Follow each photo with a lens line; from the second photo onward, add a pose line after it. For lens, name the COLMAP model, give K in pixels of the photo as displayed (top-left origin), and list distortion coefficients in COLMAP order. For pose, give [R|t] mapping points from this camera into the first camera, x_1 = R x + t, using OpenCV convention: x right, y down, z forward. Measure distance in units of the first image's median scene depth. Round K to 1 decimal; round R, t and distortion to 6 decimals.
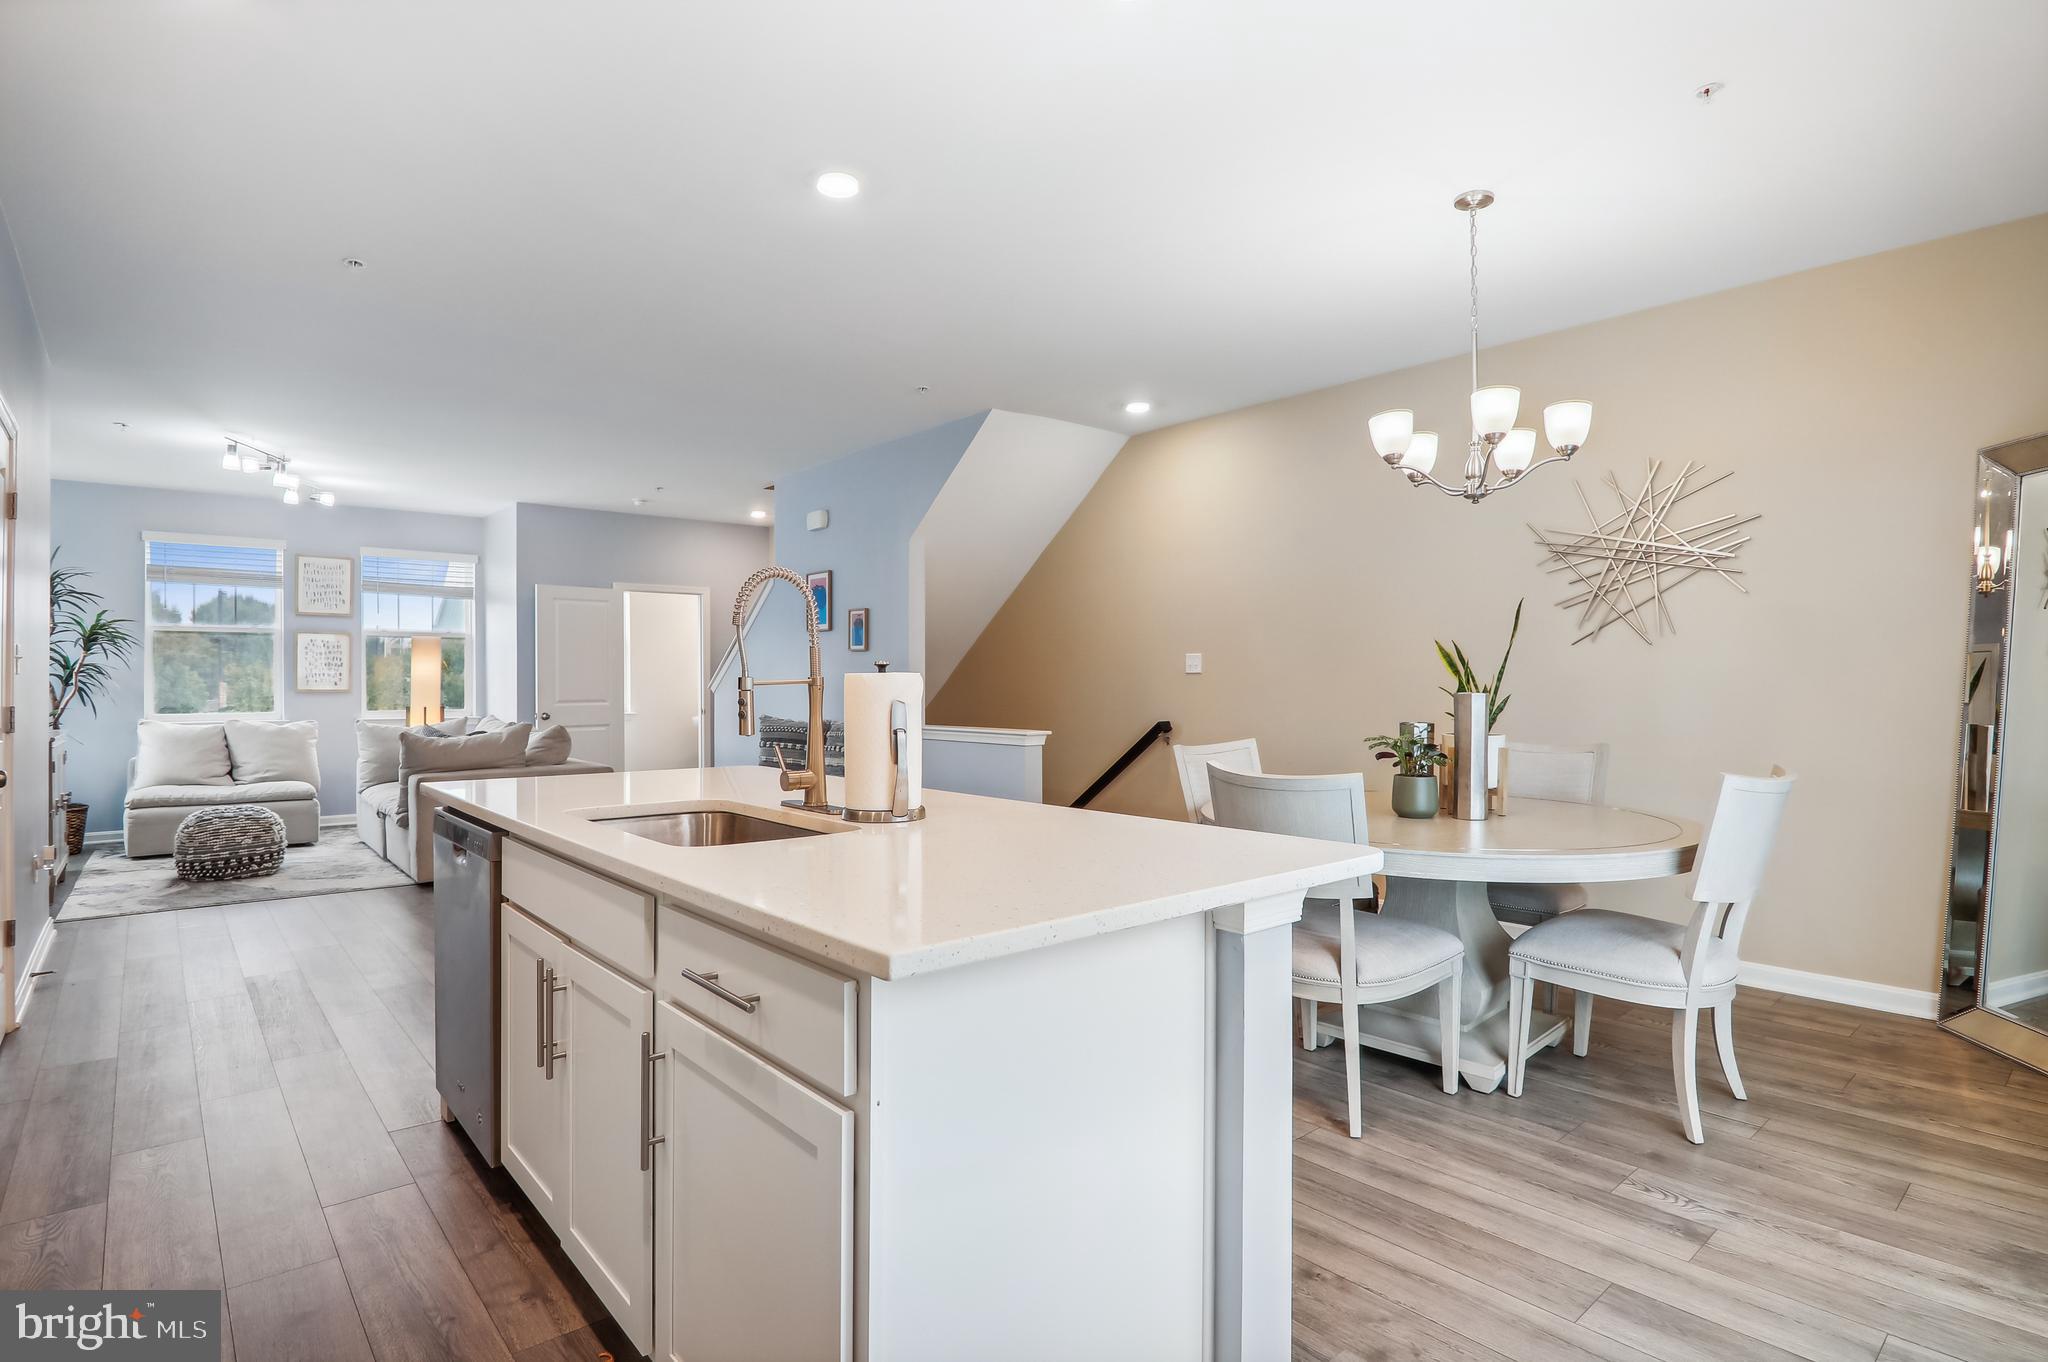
lens RADIAL K [[1039.3, 0, 1020.6], [0, 1039.3, 687.6], [0, 0, 1]] dist [-0.012028, -0.000818]
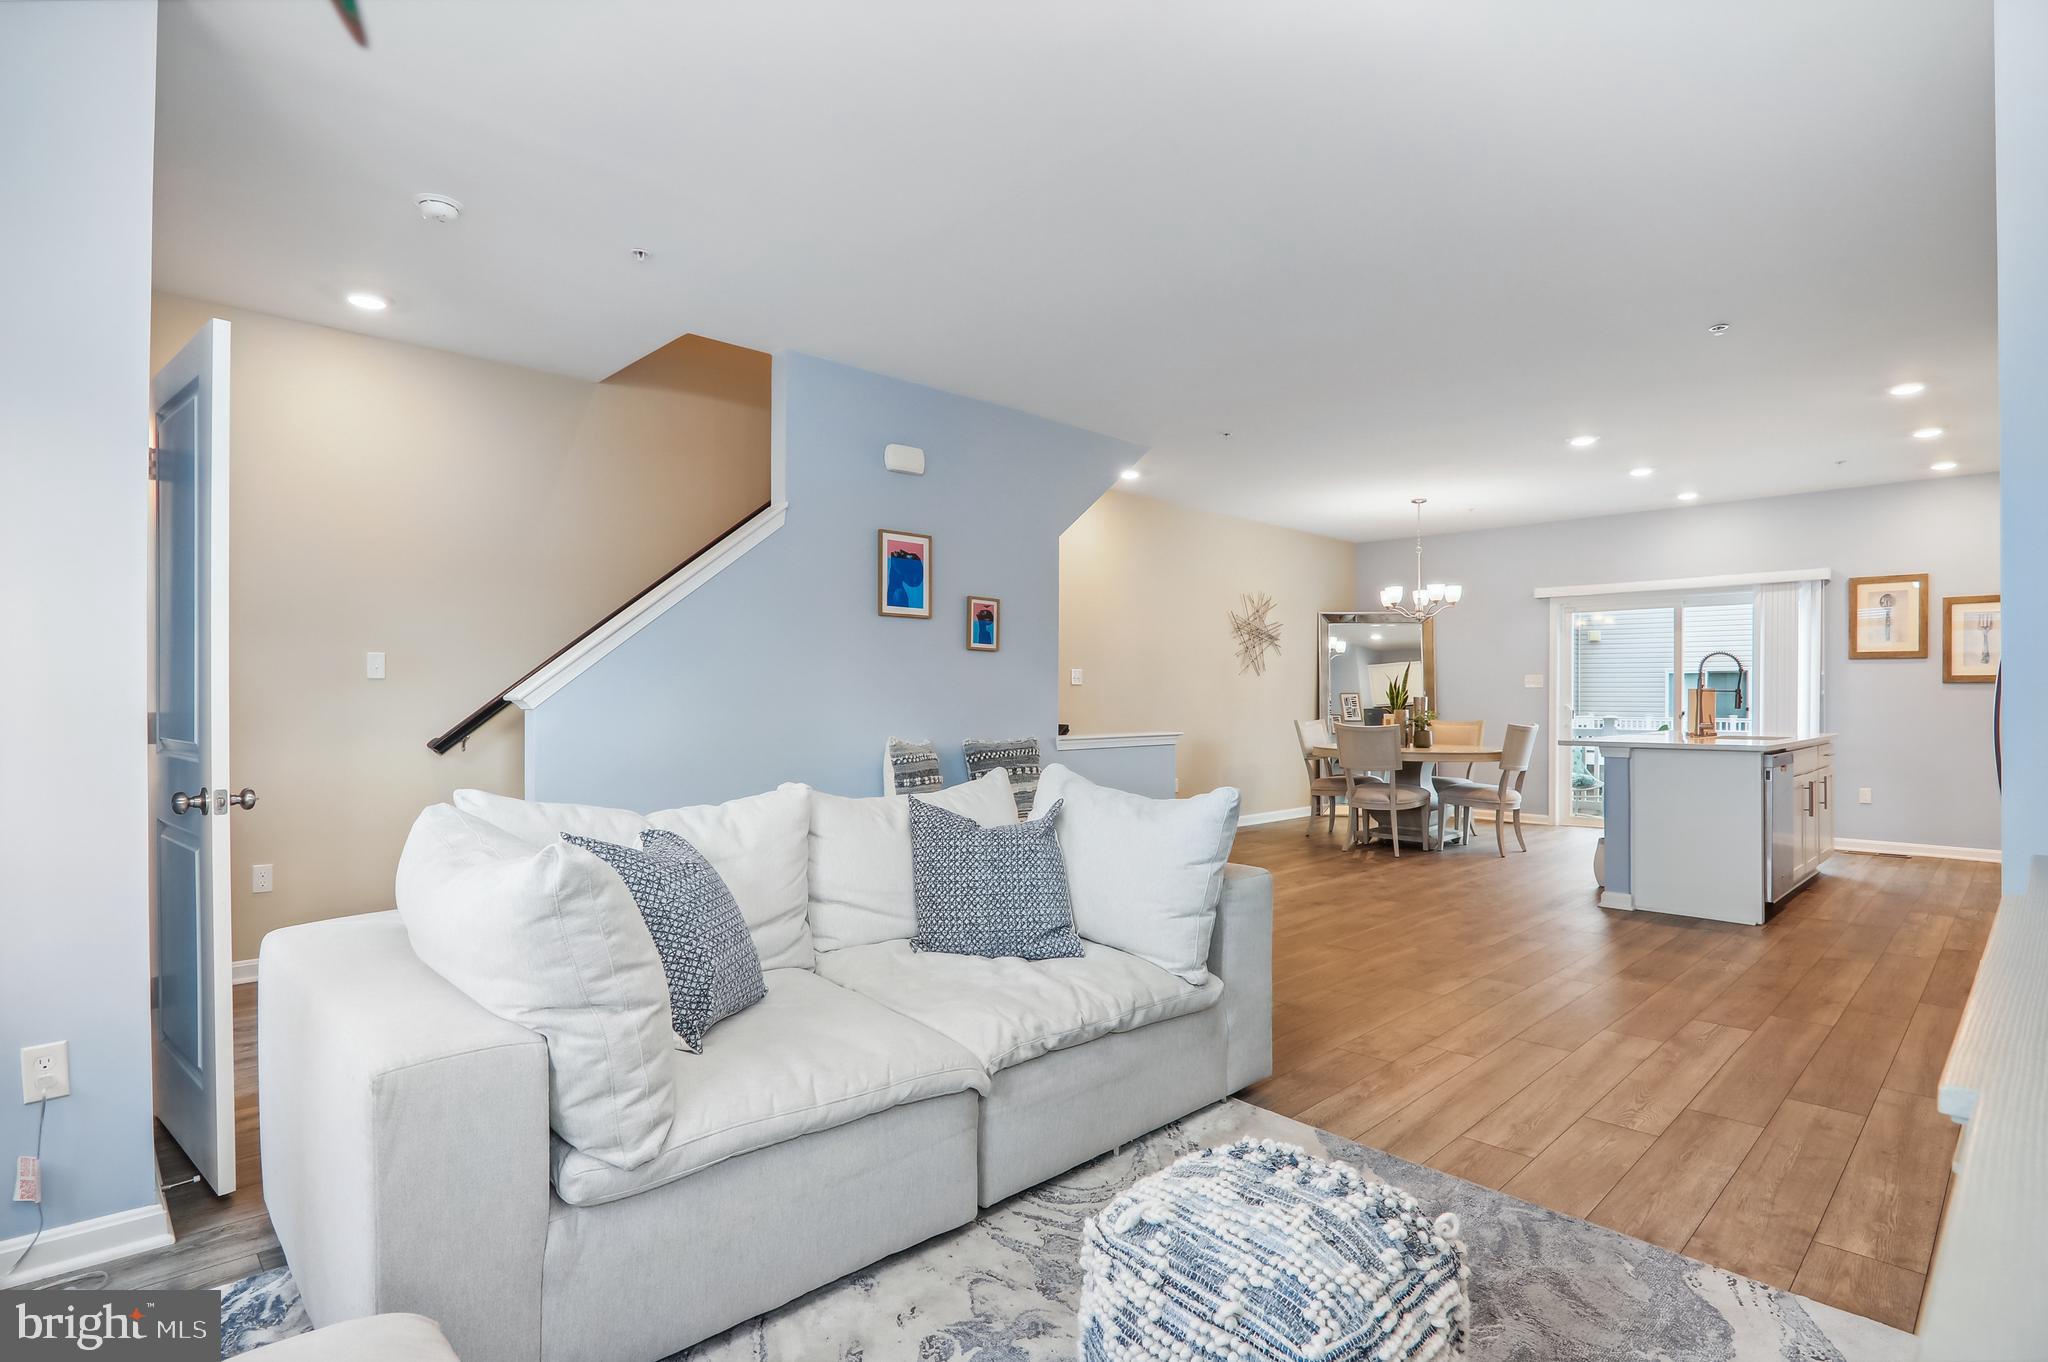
lens RADIAL K [[1039.3, 0, 1043.1], [0, 1039.3, 694.0], [0, 0, 1]] dist [-0.012028, -0.000818]
pose [[-0.095802, 0.005234, 0.995387, -1.565982], [0.011602, 0.999924, -0.004141, 0.002392], [-0.995333, 0.011152, -0.095856, 1.691507]]
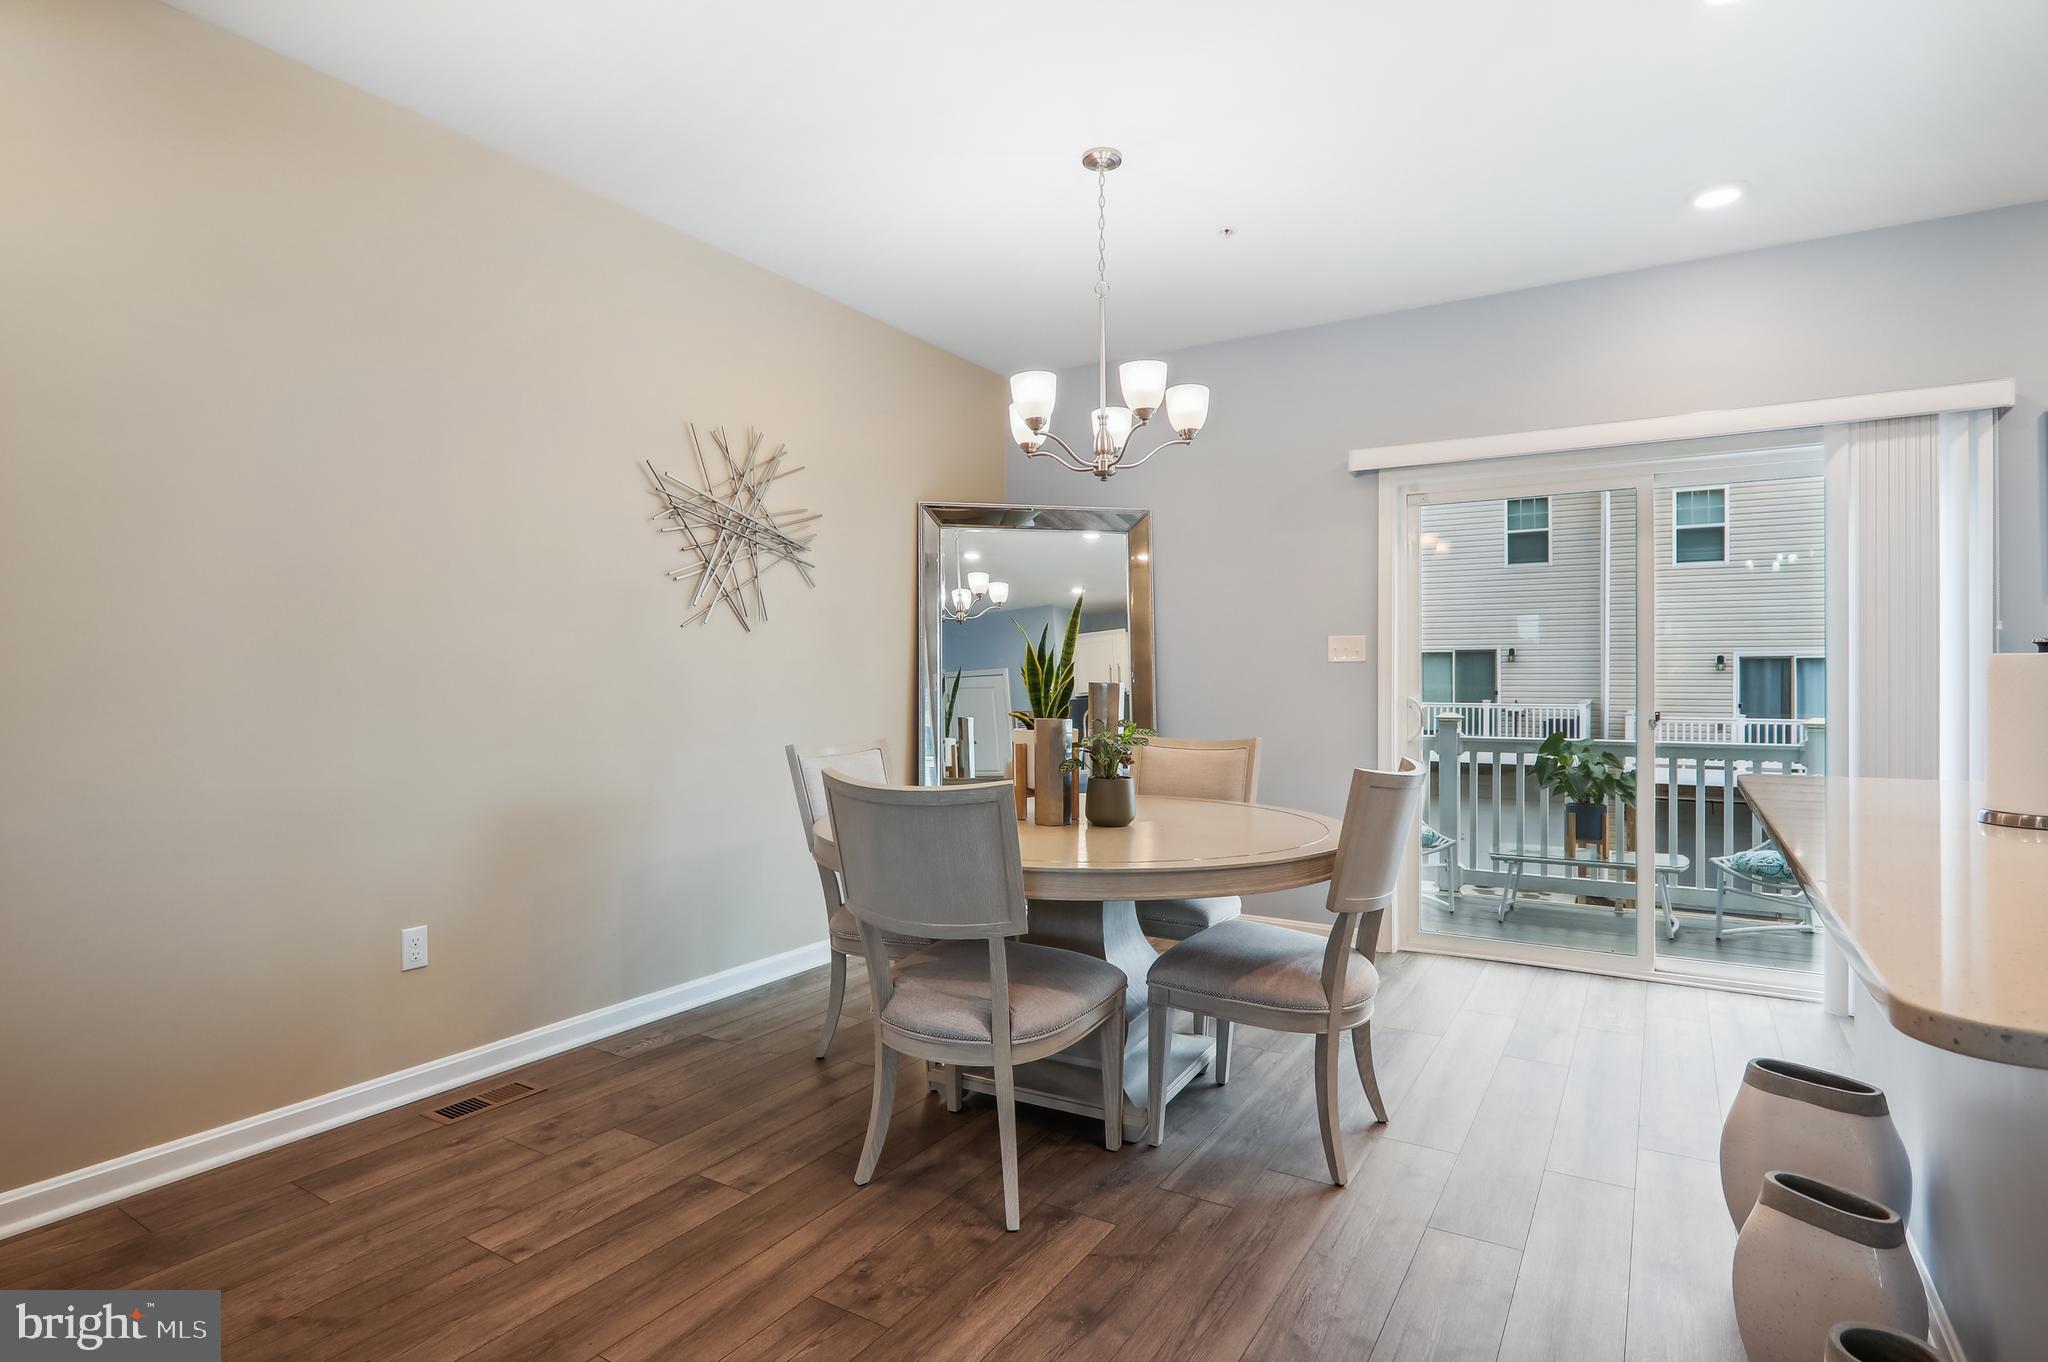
lens RADIAL K [[1039.3, 0, 1021.4], [0, 1039.3, 676.5], [0, 0, 1]] dist [-0.012028, -0.000818]
pose [[-0.312664, 0.005207, 0.949850, -0.342166], [0.014497, 0.999895, -0.000709, 0.003600], [-0.949753, 0.013549, -0.312706, 1.071668]]
